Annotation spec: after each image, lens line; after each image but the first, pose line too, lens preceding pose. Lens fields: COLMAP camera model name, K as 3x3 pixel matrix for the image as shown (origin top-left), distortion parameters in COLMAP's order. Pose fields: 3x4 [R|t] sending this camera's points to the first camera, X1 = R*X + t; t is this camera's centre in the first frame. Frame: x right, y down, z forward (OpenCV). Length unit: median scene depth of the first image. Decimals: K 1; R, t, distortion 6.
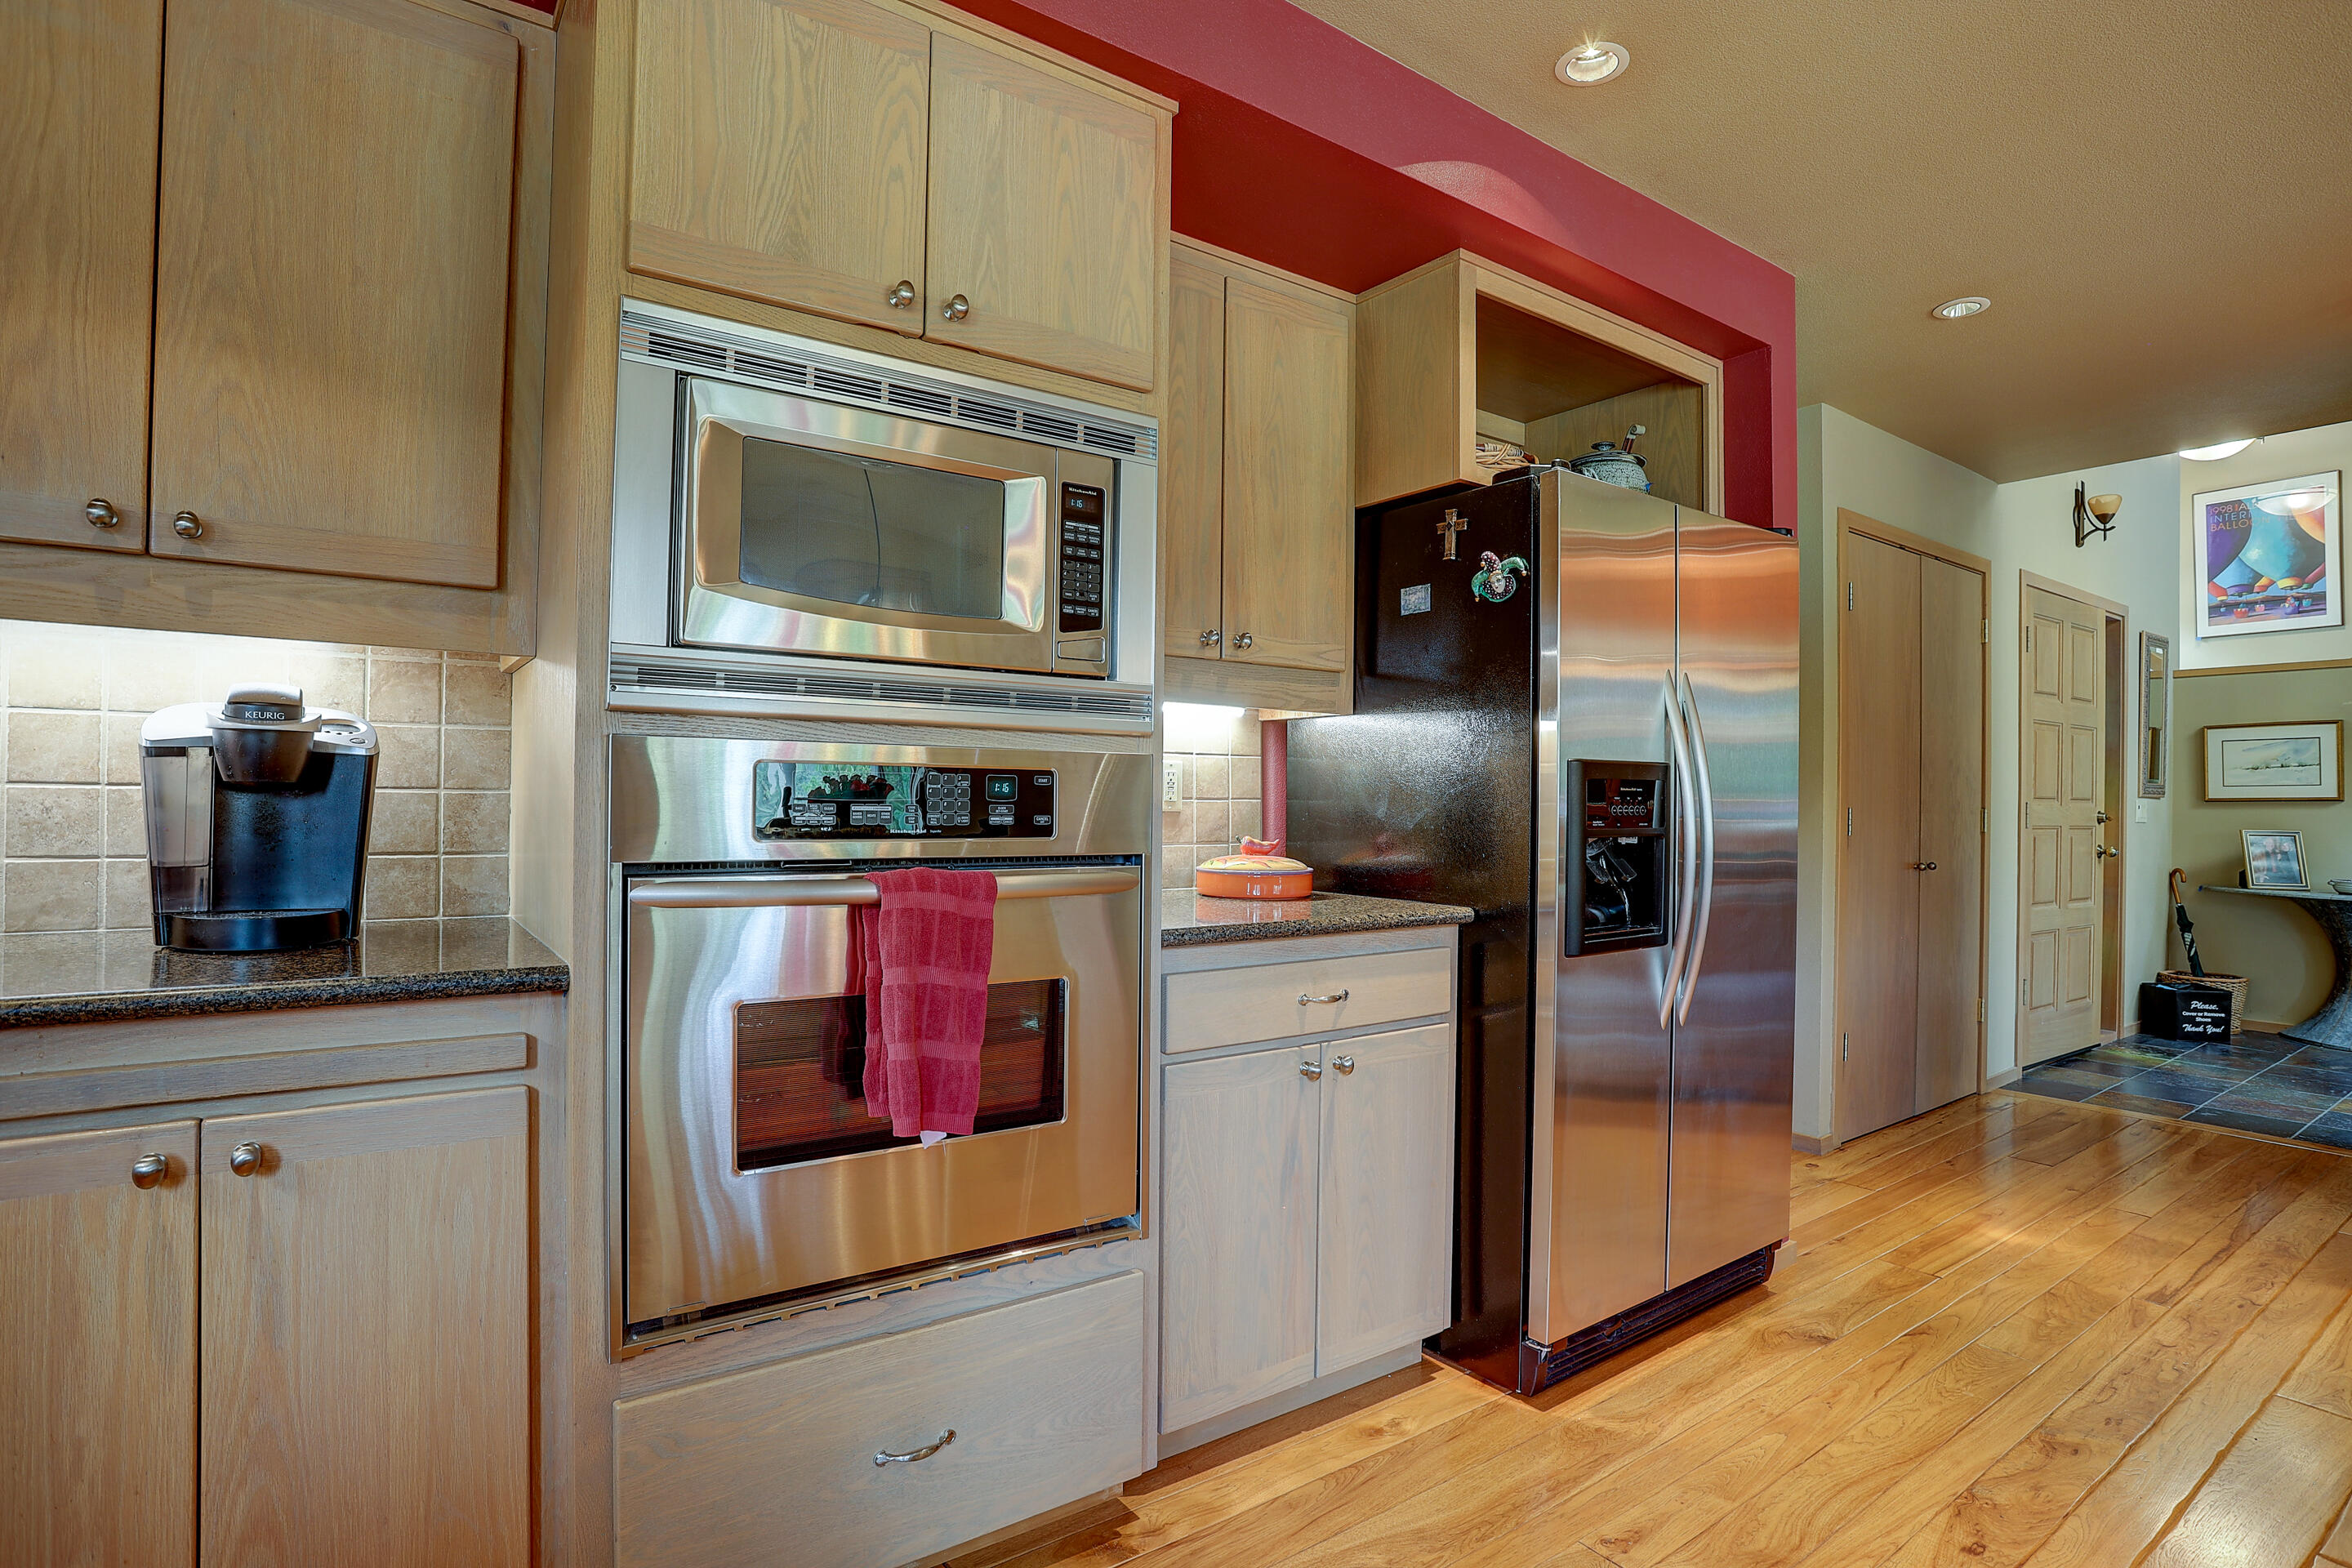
lens RADIAL K [[1150.7, 0, 1177.0], [0, 1150.7, 792.3], [0, 0, 1]] dist [-0.063482, 0.016159]
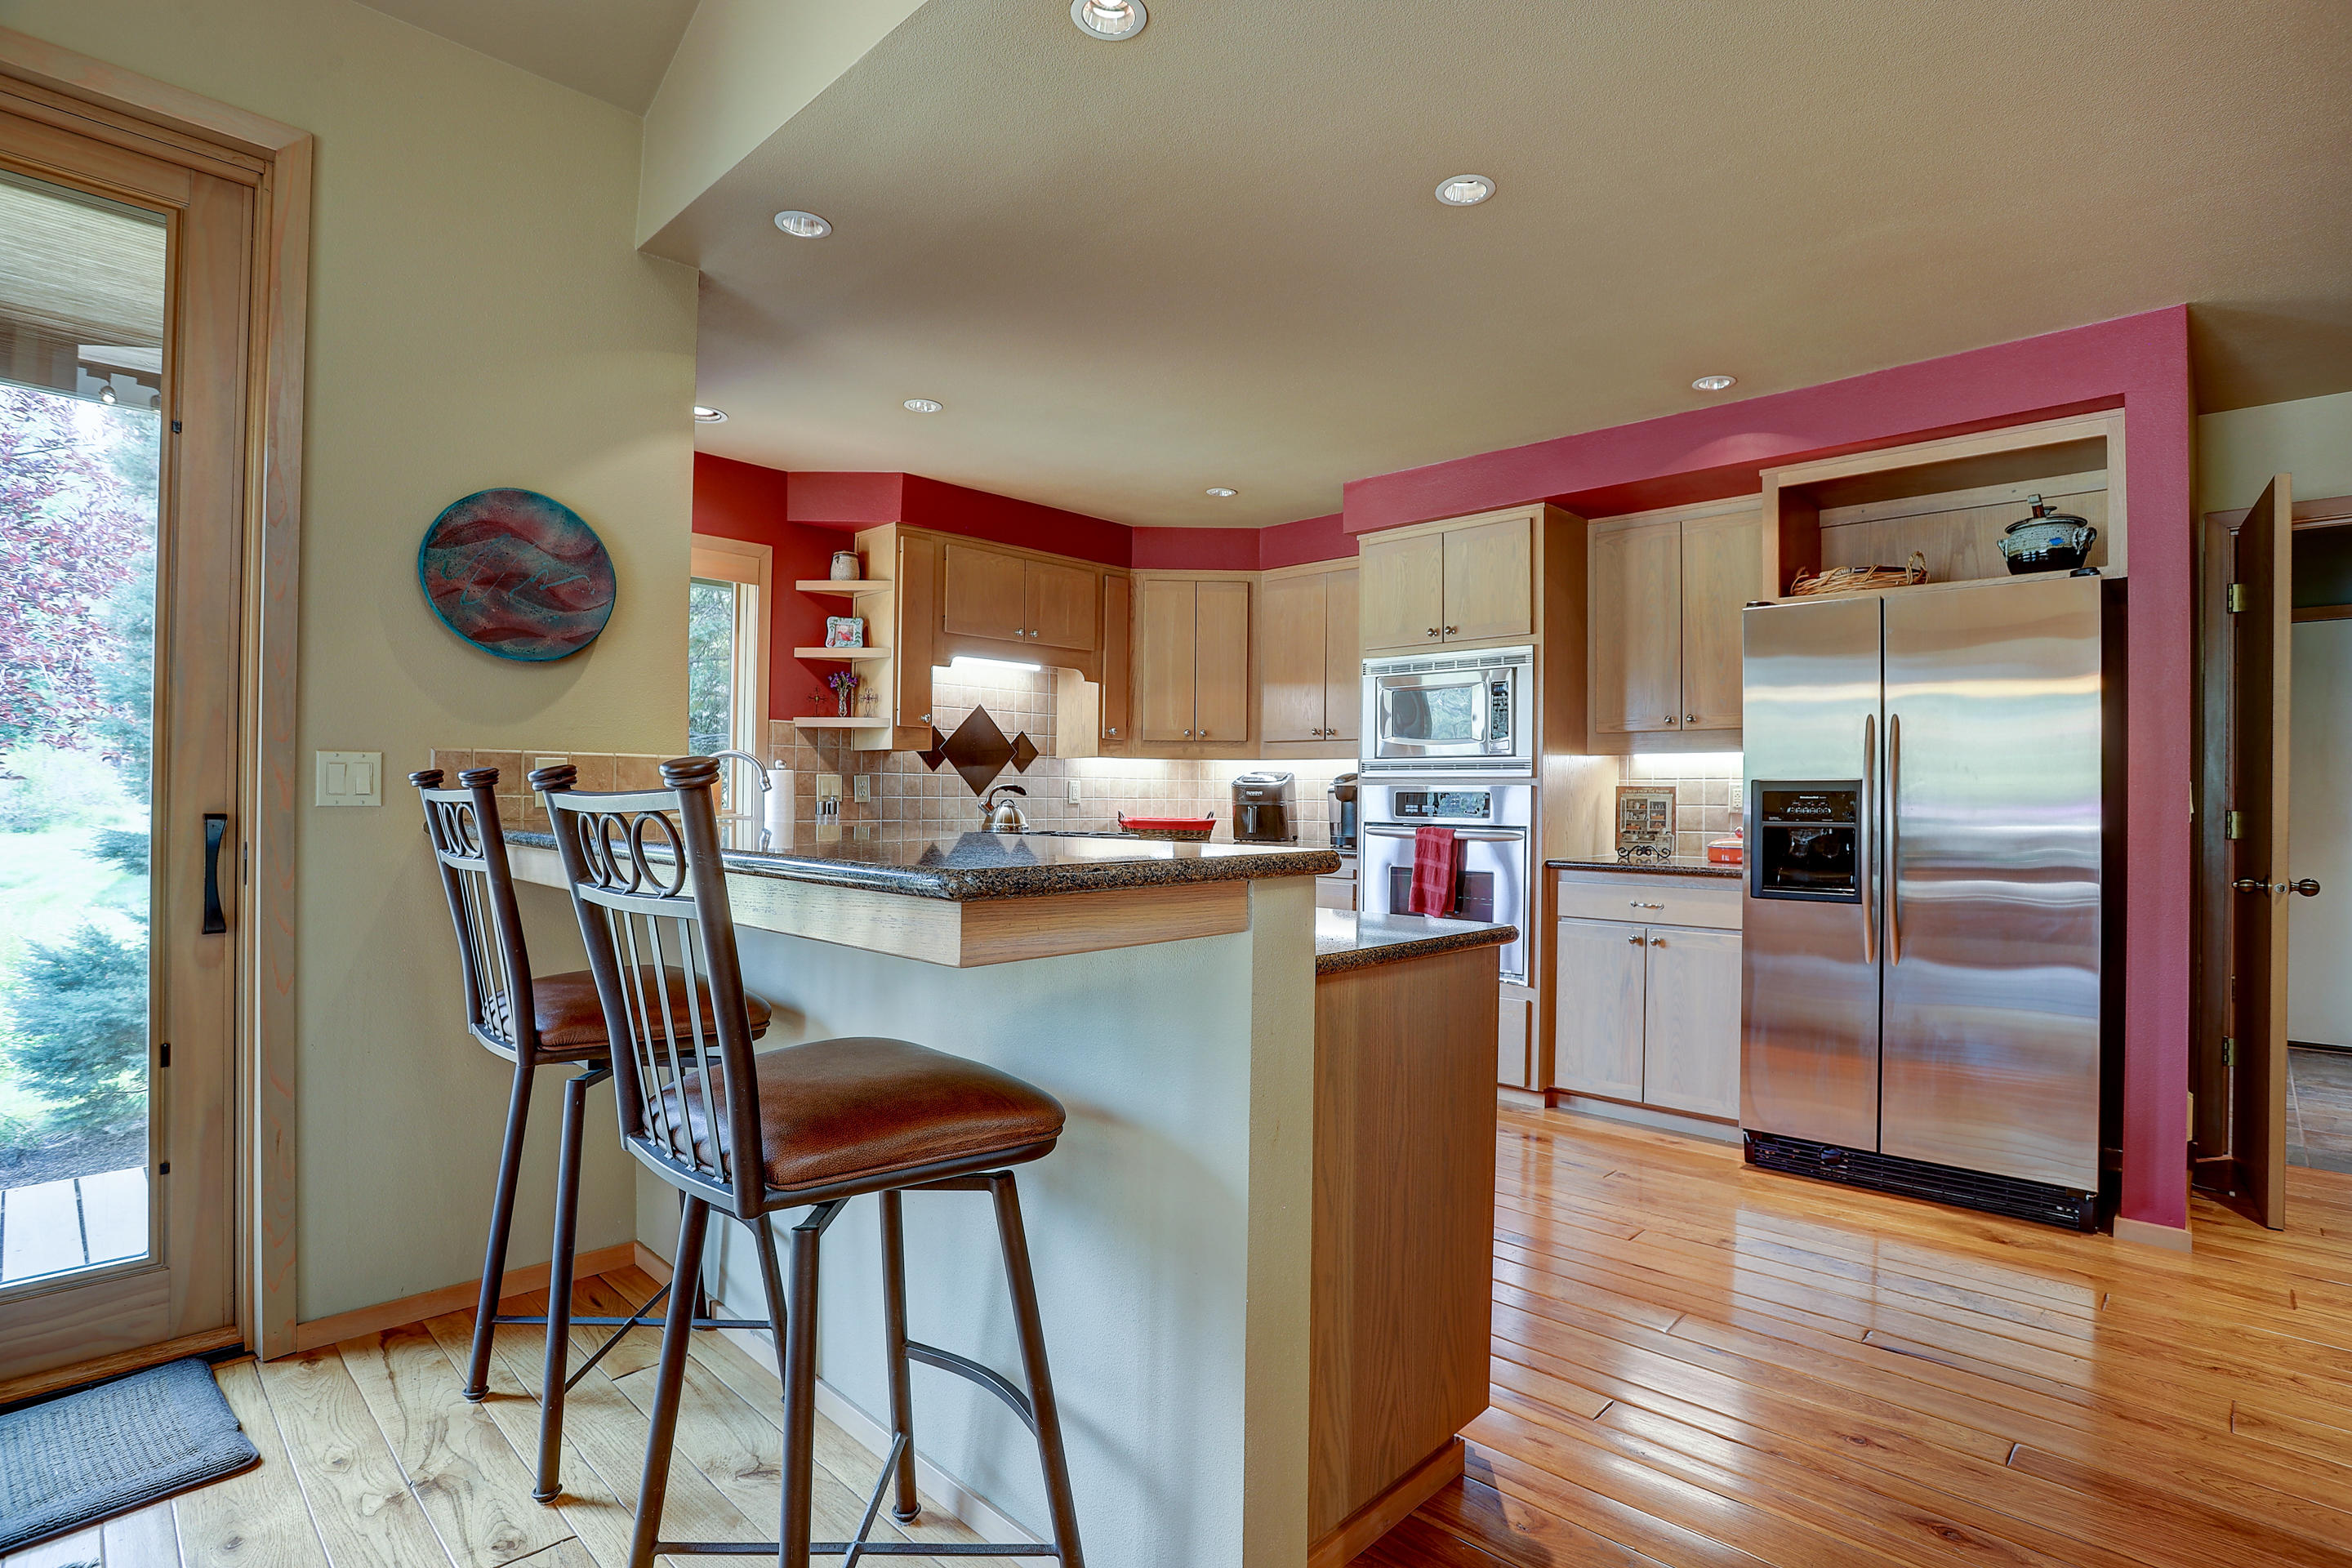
lens RADIAL K [[1170.3, 0, 1177.4], [0, 1170.3, 786.7], [0, 0, 1]] dist [-0.019483, 0.006401]
pose [[0.175308, -0.015640, -0.984389, 2.431620], [0.002903, 0.999878, -0.015369, 0.005578], [0.984509, -0.000163, 0.175332, -0.173994]]
